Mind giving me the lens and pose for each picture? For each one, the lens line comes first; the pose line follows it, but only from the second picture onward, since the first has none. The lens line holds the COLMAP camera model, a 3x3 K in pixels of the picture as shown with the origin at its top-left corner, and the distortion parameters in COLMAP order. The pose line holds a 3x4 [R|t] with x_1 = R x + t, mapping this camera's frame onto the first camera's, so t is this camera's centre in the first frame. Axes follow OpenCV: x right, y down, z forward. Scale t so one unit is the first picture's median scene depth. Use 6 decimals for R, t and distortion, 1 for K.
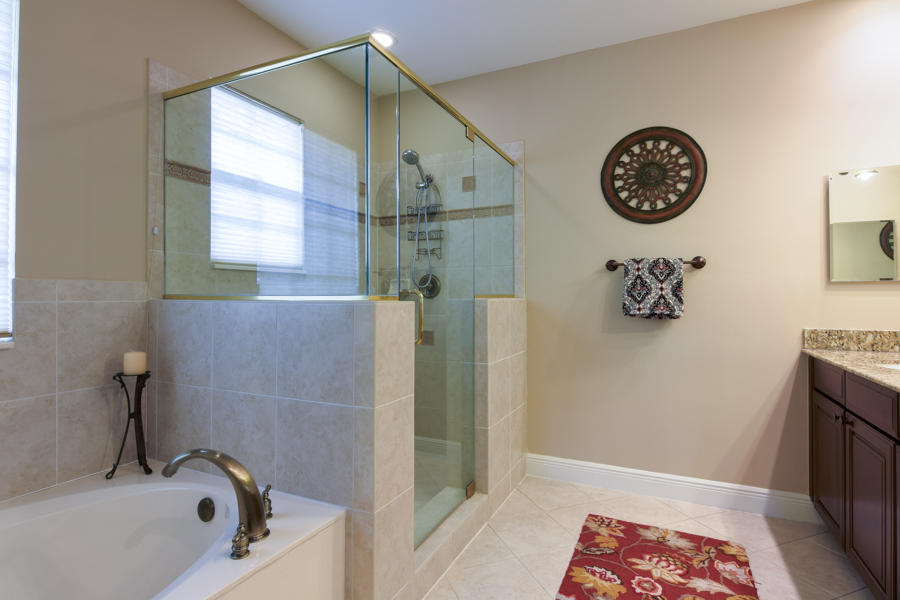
lens RADIAL K [[438.2, 0, 450.7], [0, 438.2, 292.6], [0, 0, 1]] dist [-0.013070, -0.007130]
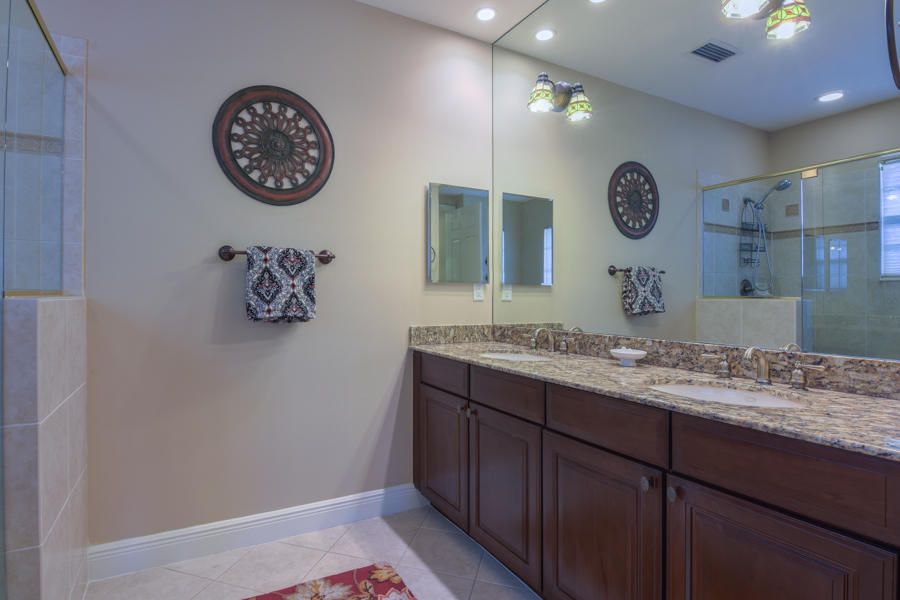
lens RADIAL K [[468.3, 0, 431.7], [0, 468.3, 292.7], [0, 0, 1]] dist [-0.017140, -0.007666]
pose [[0.605905, 0.009349, 0.795482, -0.055678], [-0.013619, 0.999906, -0.001379, 0.001998], [-0.795421, -0.009998, 0.605975, 0.251046]]
